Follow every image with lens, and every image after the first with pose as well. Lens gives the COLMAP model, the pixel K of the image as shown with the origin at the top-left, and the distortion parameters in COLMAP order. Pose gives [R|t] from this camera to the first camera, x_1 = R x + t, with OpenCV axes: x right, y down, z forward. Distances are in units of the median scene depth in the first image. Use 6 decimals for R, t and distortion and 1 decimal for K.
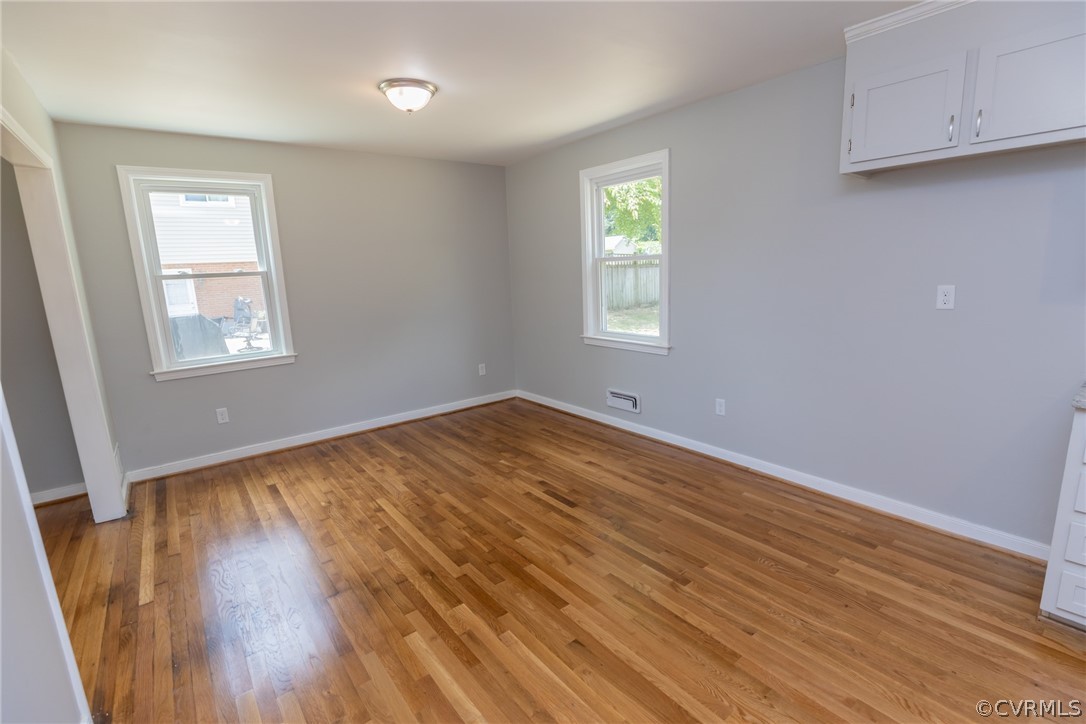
lens RADIAL K [[496.2, 0, 545.5], [0, 496.2, 363.5], [0, 0, 1]] dist [-0.032066, 0.004234]
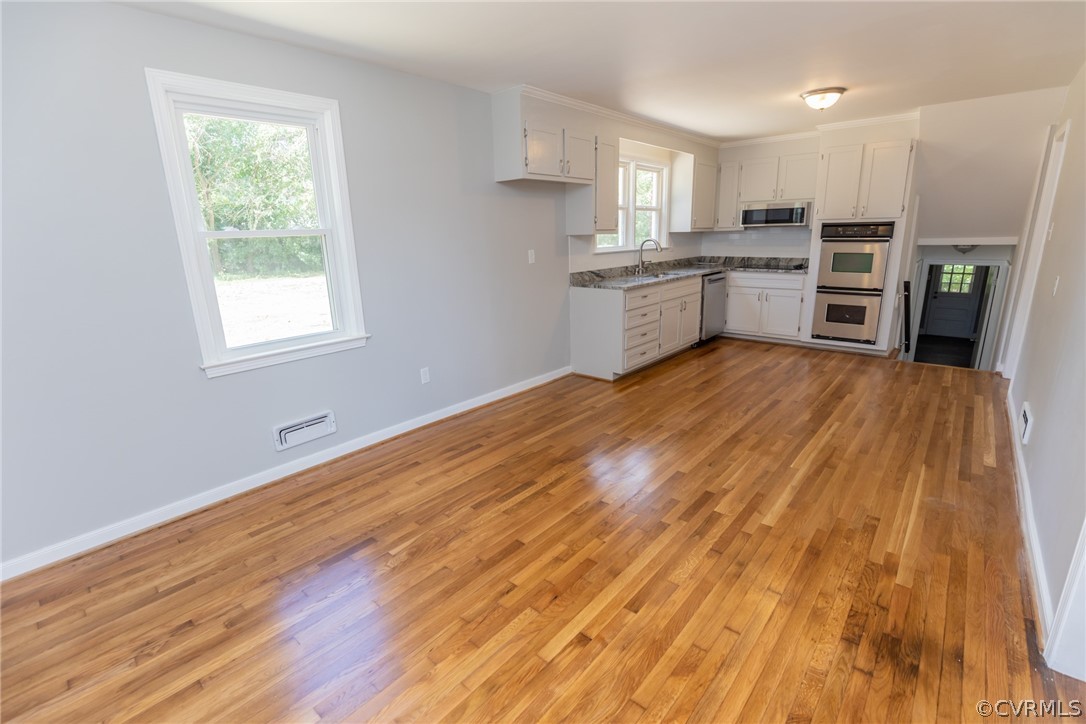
lens RADIAL K [[496.2, 0, 541.7], [0, 496.2, 363.7], [0, 0, 1]] dist [-0.032066, 0.004234]
pose [[-0.191135, -0.210939, 0.958630, -0.889281], [0.220724, 0.942387, 0.251374, -0.185525], [-0.956425, 0.259639, -0.133564, 1.124801]]
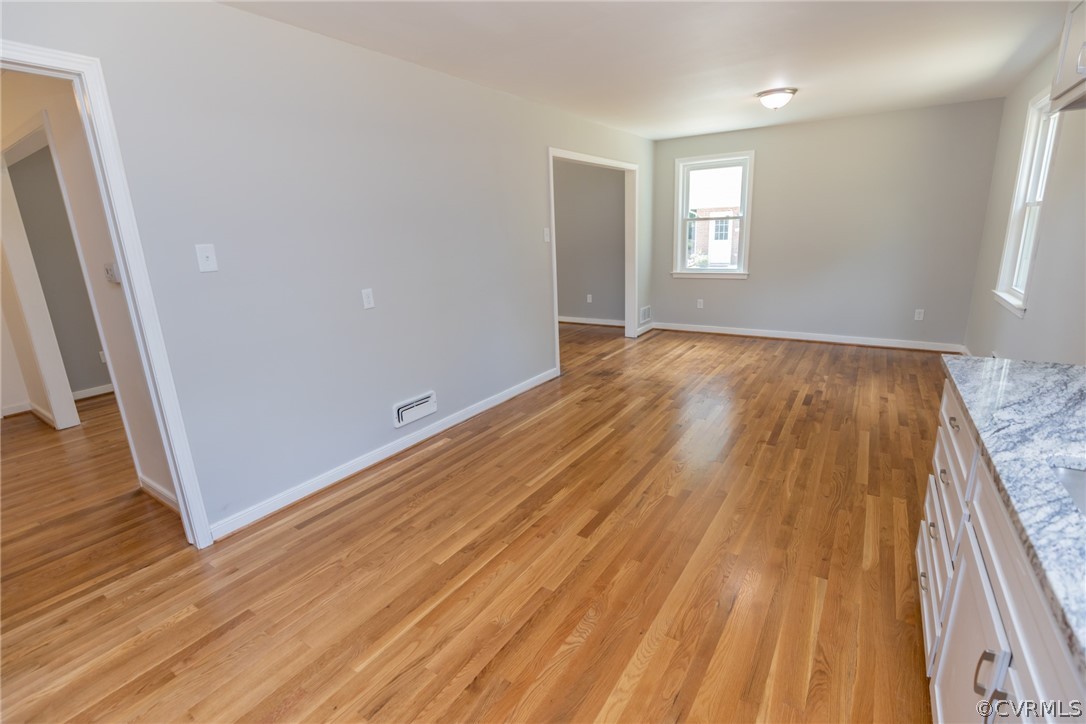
lens RADIAL K [[496.2, 0, 540.5], [0, 496.2, 356.9], [0, 0, 1]] dist [-0.032066, 0.004234]
pose [[0.313003, 0.258672, -0.913848, 1.057815], [-0.151380, 0.963483, 0.220872, -0.014870], [0.937610, 0.069204, 0.340731, -0.112677]]
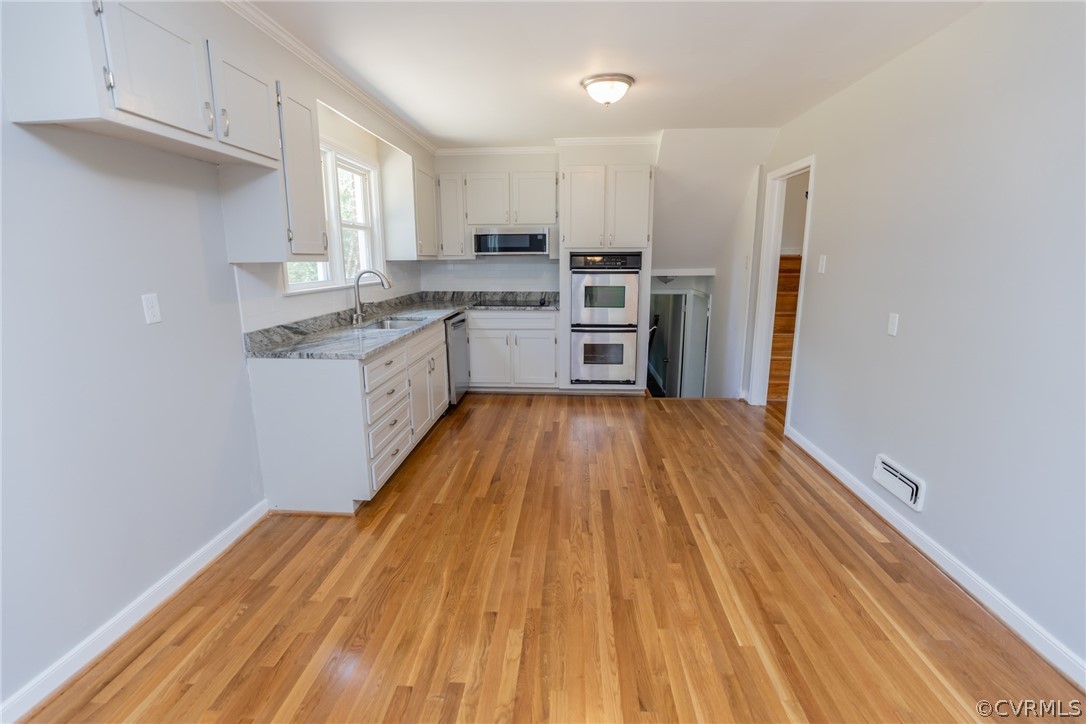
lens RADIAL K [[496.2, 0, 545.1], [0, 496.2, 360.9], [0, 0, 1]] dist [-0.032066, 0.004234]
pose [[-0.750003, -0.096950, 0.654290, -0.200261], [0.156683, 0.935004, 0.318148, -0.181442], [-0.642608, 0.341128, -0.686066, 0.999806]]
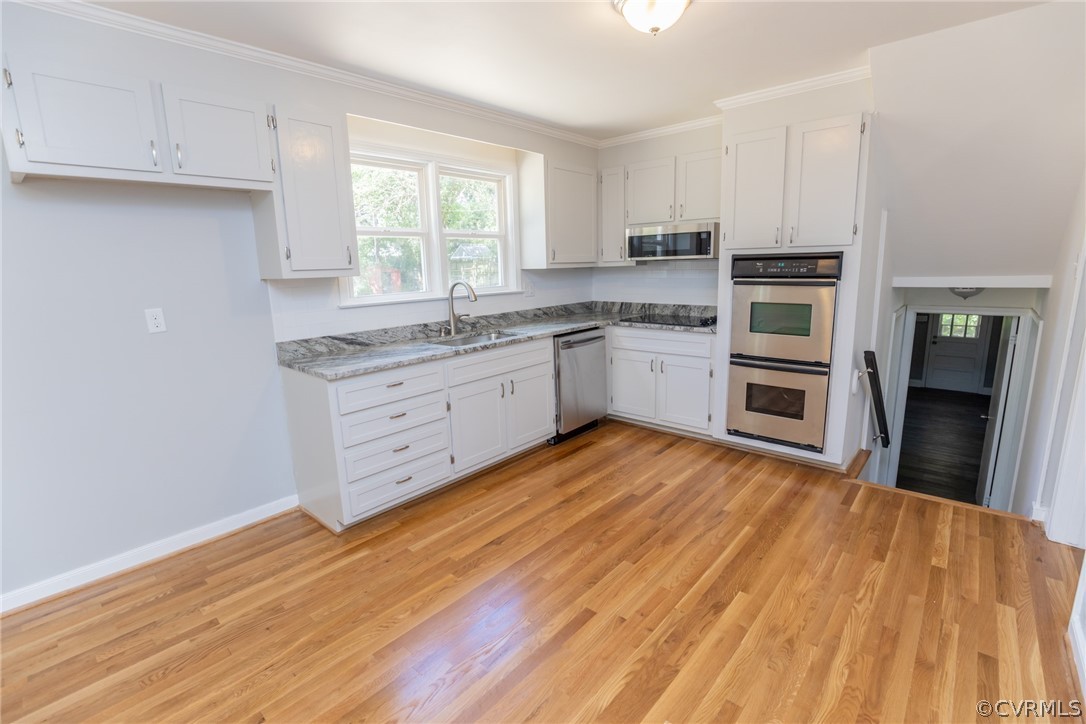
lens RADIAL K [[496.2, 0, 543.5], [0, 496.2, 359.4], [0, 0, 1]] dist [-0.032066, 0.004234]
pose [[-0.181678, -0.145878, 0.972478, -0.260875], [0.221495, 0.957452, 0.185004, -0.058627], [-0.958088, 0.249011, -0.141637, 0.341103]]
